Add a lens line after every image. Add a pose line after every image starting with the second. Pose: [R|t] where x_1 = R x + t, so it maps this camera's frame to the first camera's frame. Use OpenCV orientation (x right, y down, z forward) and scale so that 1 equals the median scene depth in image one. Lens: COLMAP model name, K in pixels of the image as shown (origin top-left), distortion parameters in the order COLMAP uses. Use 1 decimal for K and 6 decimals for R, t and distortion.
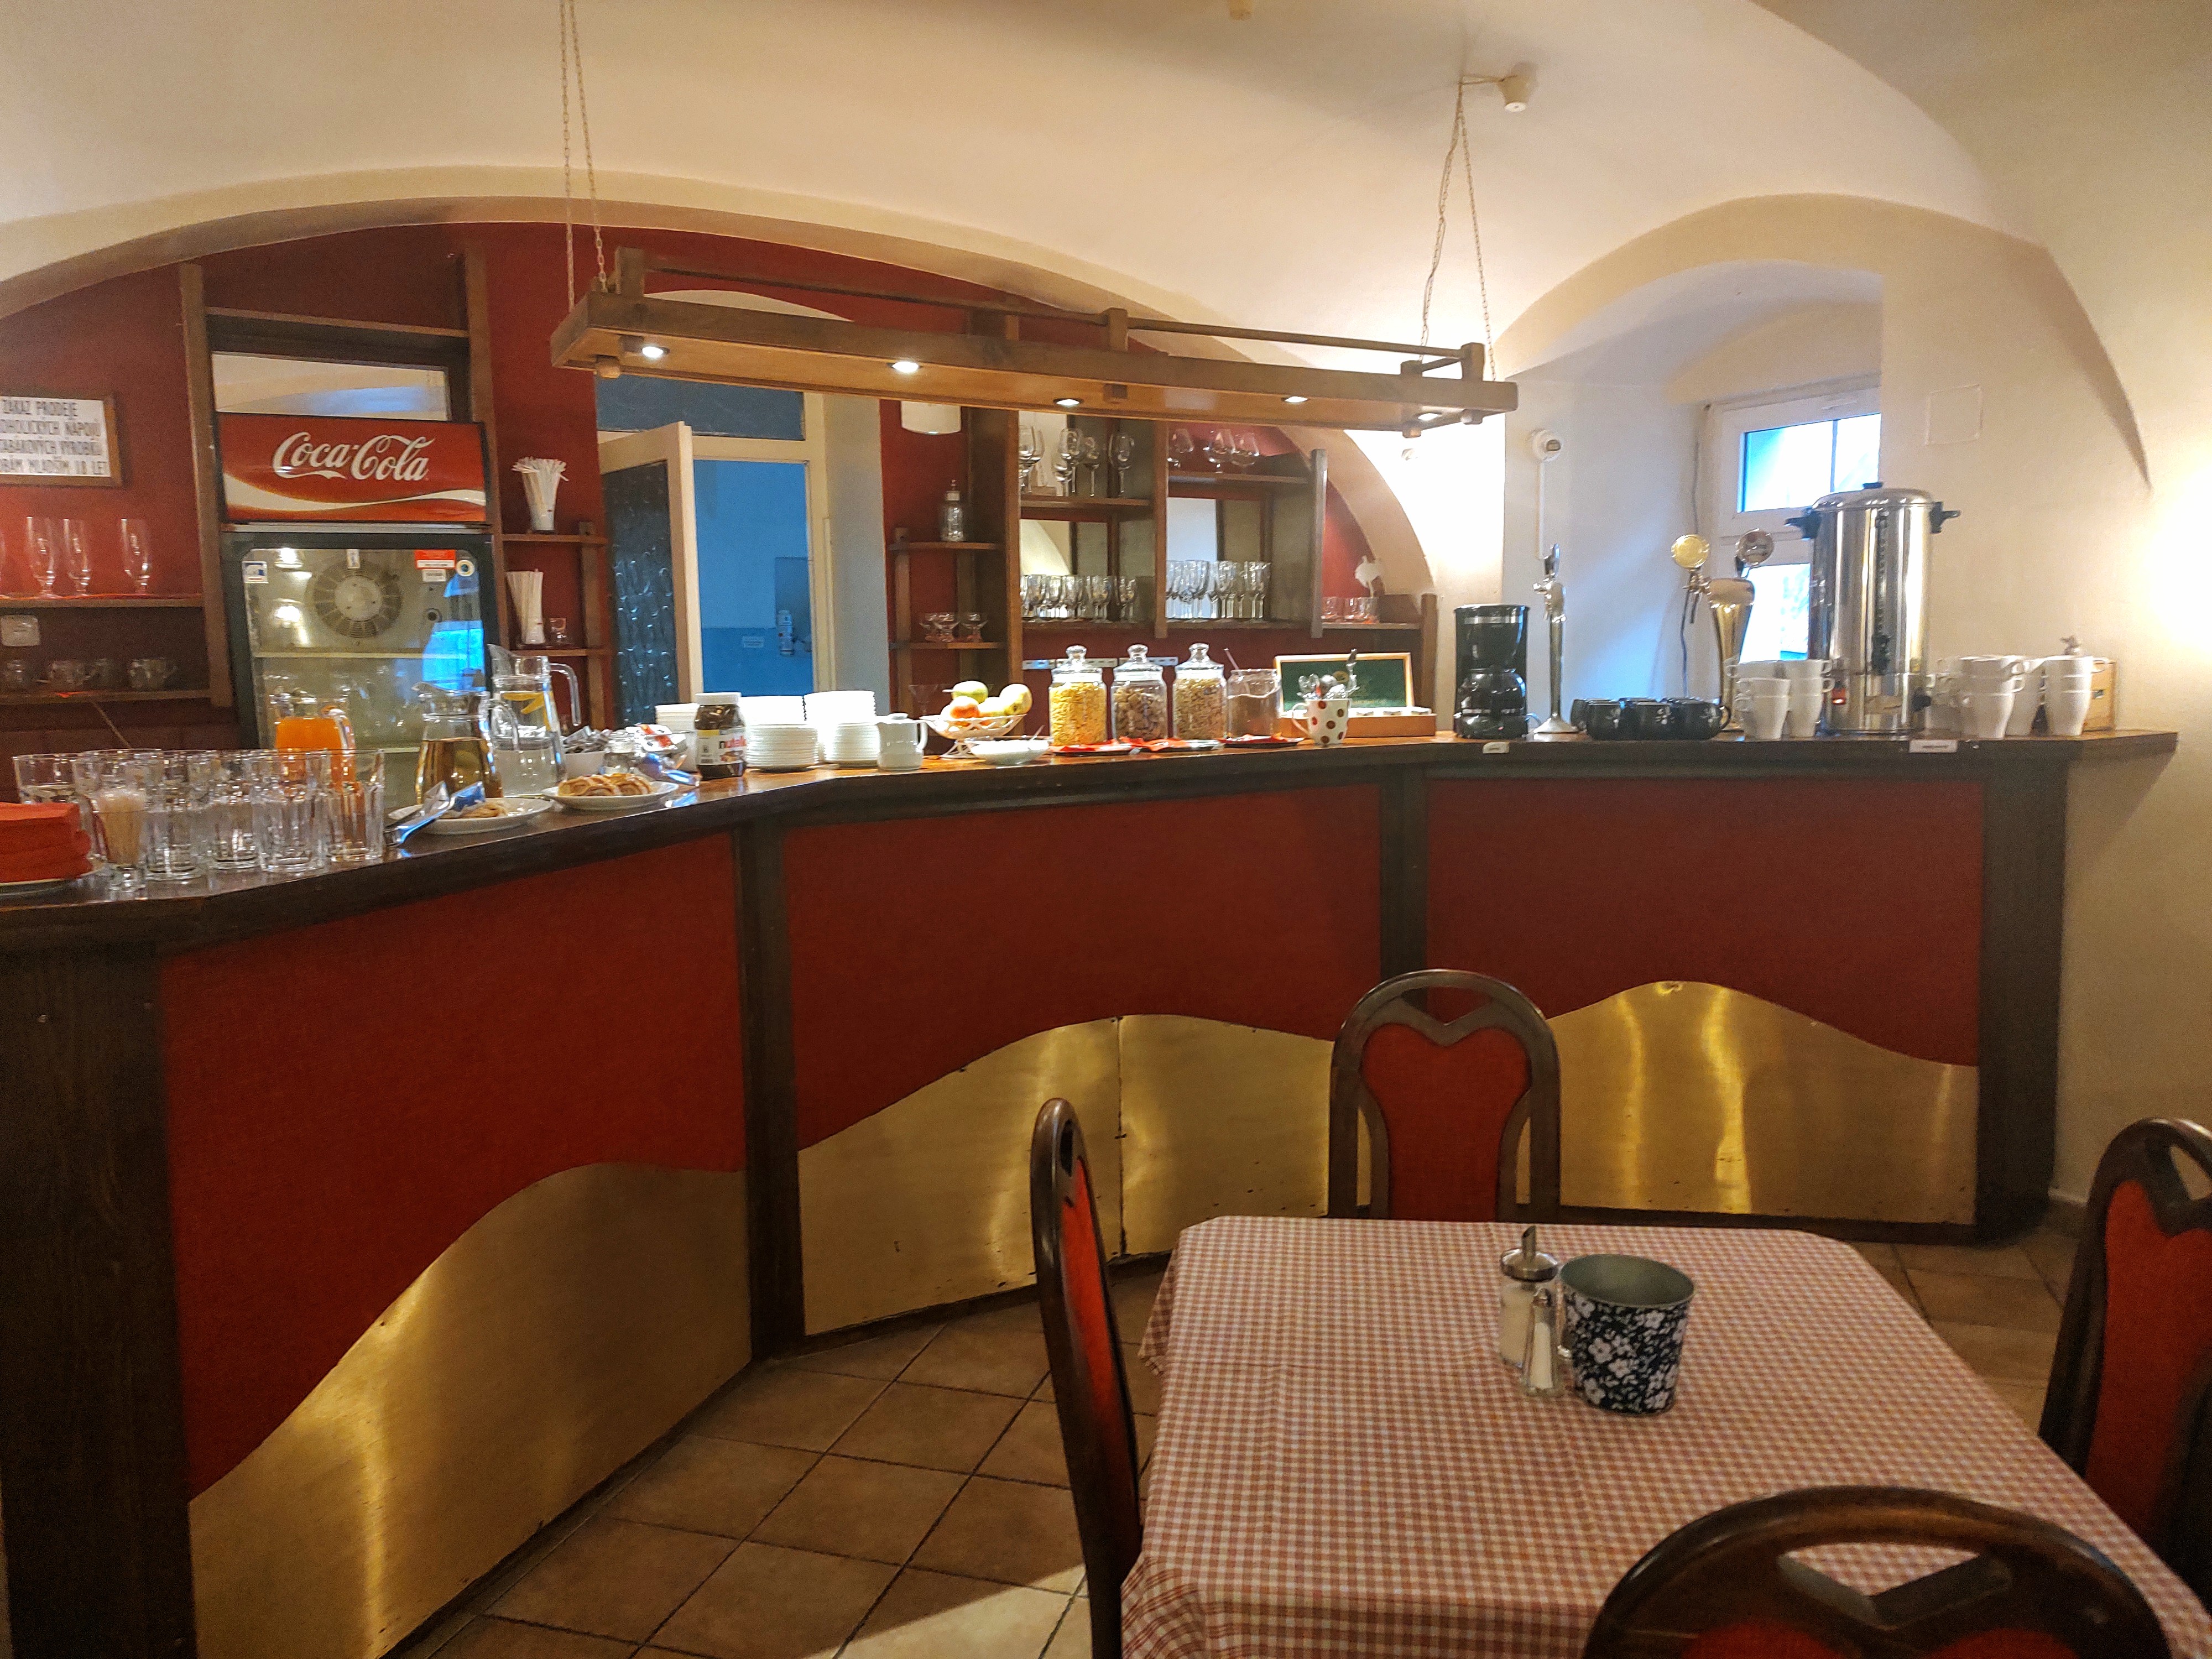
lens RADIAL K [[1554.7, 0, 1106.8], [0, 1554.7, 831.9], [0, 0, 1]] dist [0.000463, 0.000709]
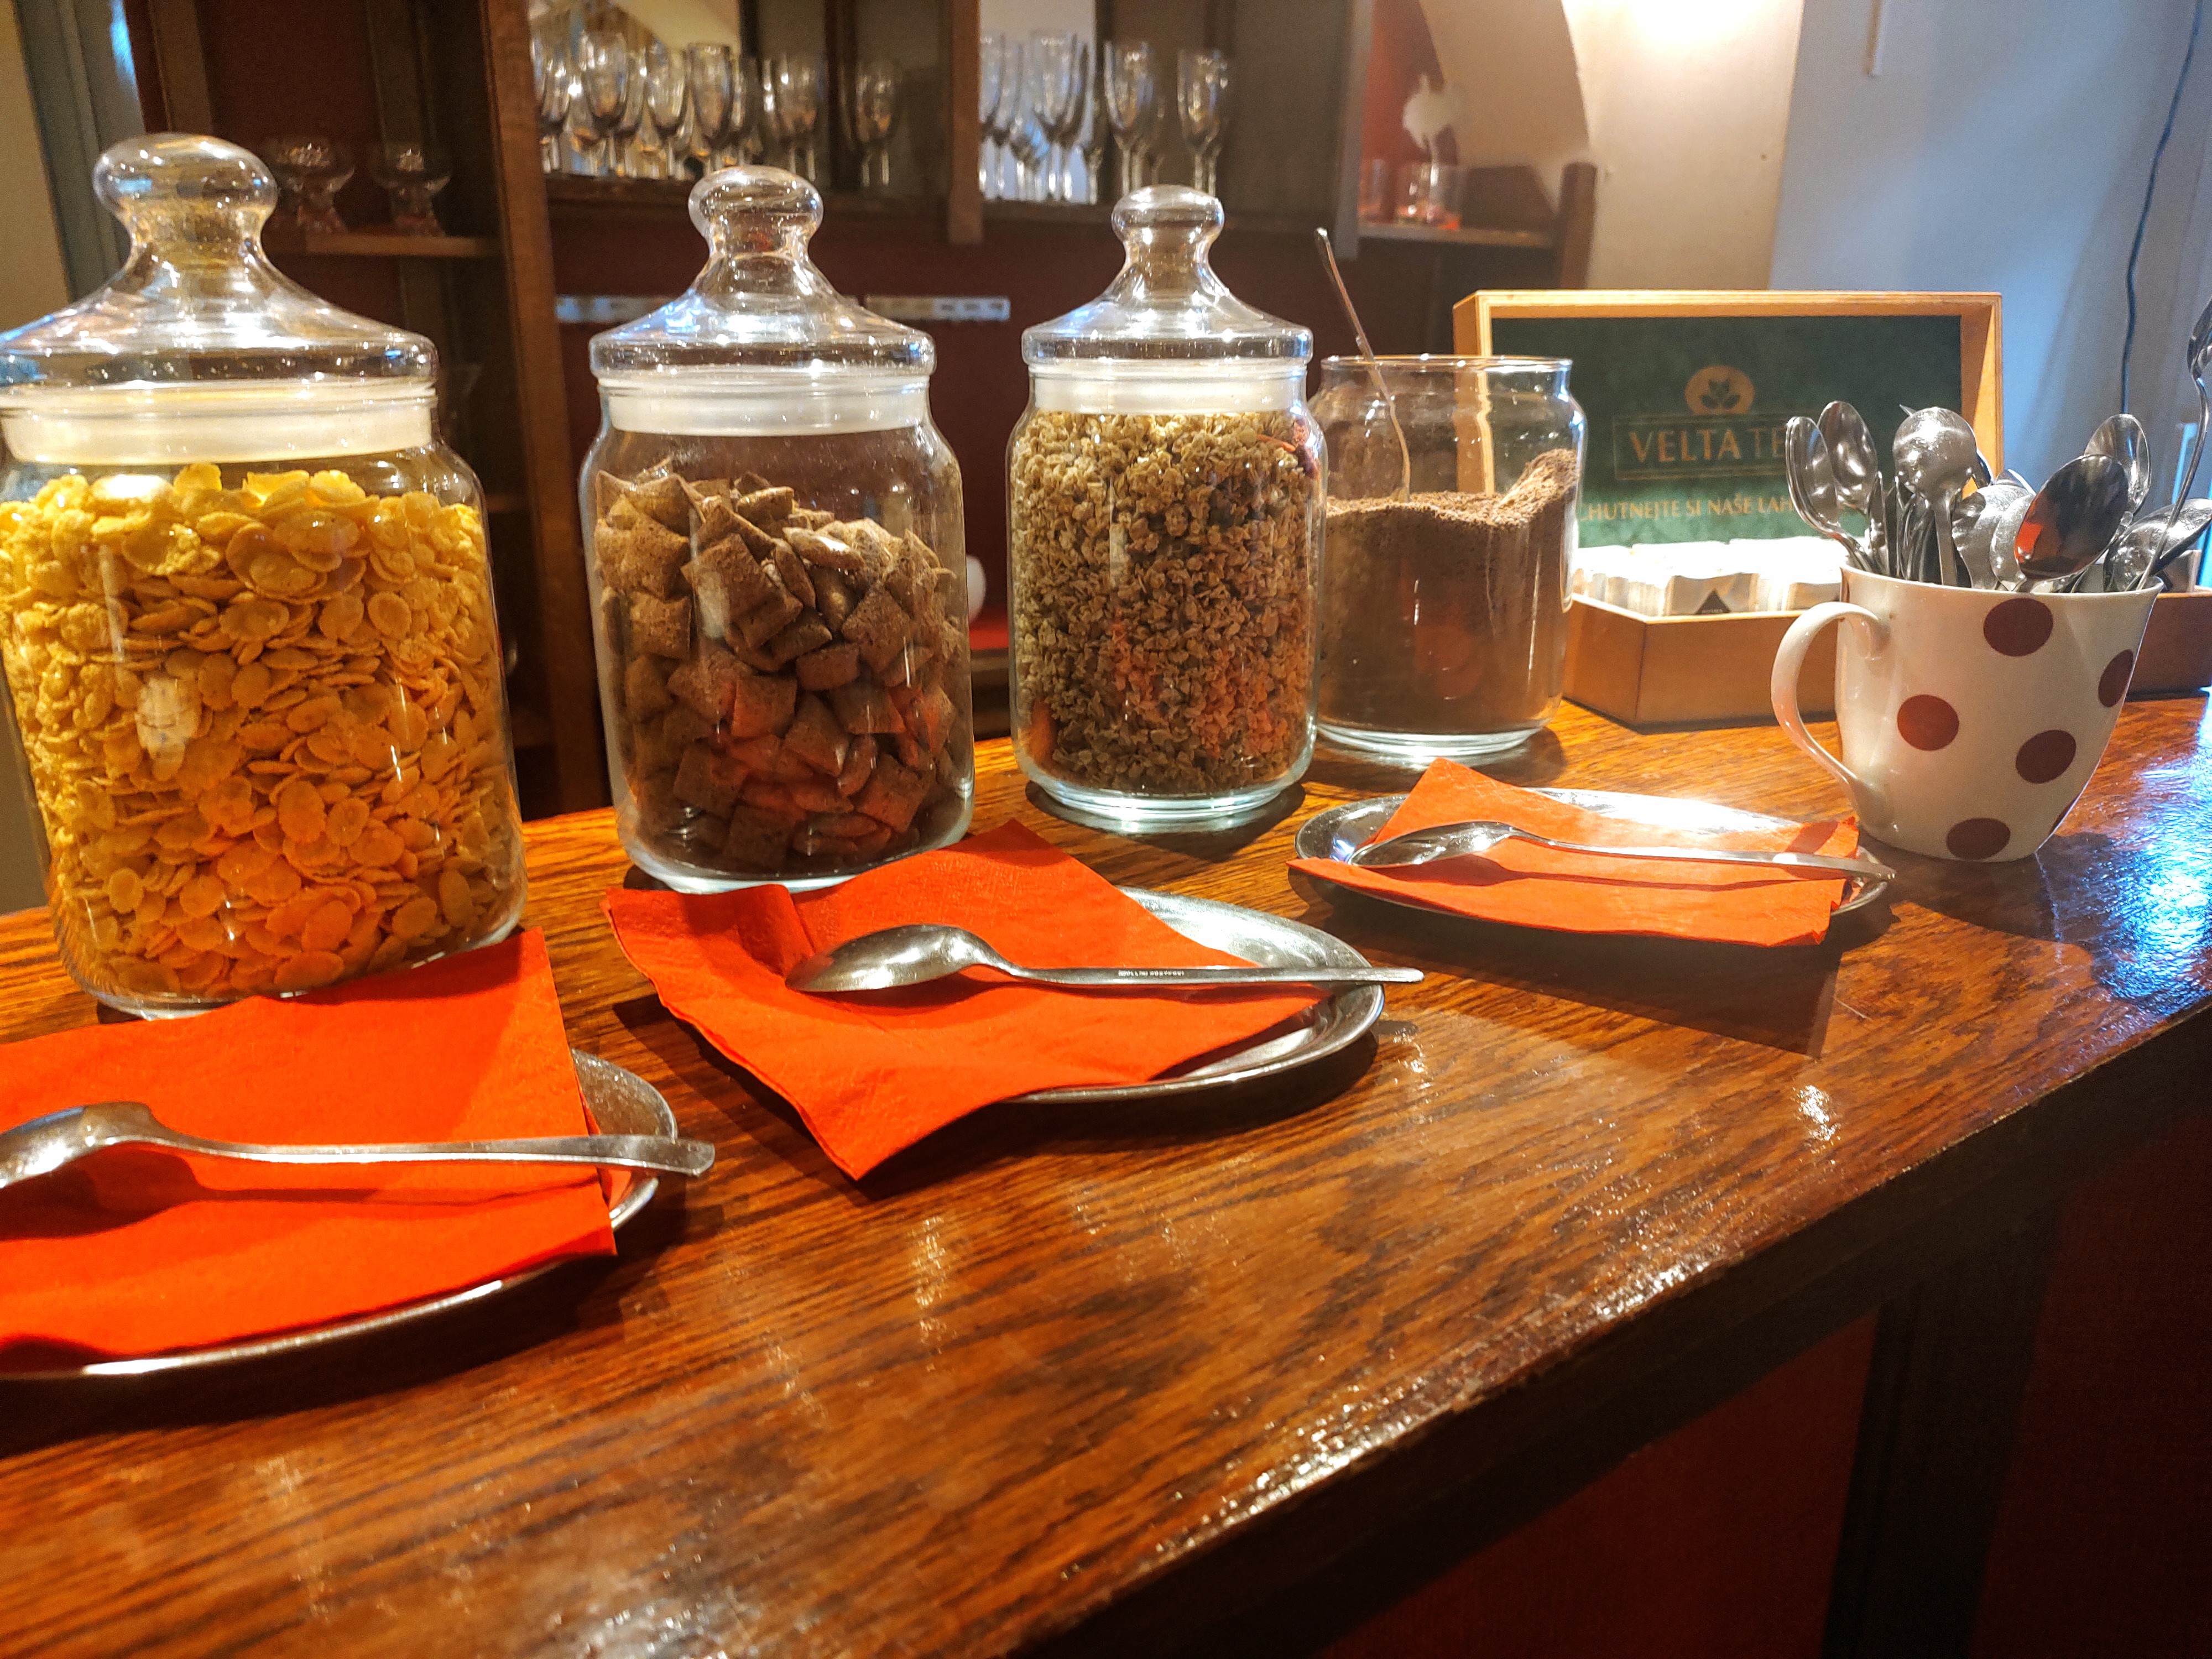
lens RADIAL K [[1554.7, 0, 1107.0], [0, 1554.7, 827.3], [0, 0, 1]] dist [0.000463, 0.000709]
pose [[0.993612, -0.012529, 0.112154, 0.024030], [-0.011054, 0.978232, 0.207220, -0.062672], [-0.112309, -0.207136, 0.971844, 0.581262]]
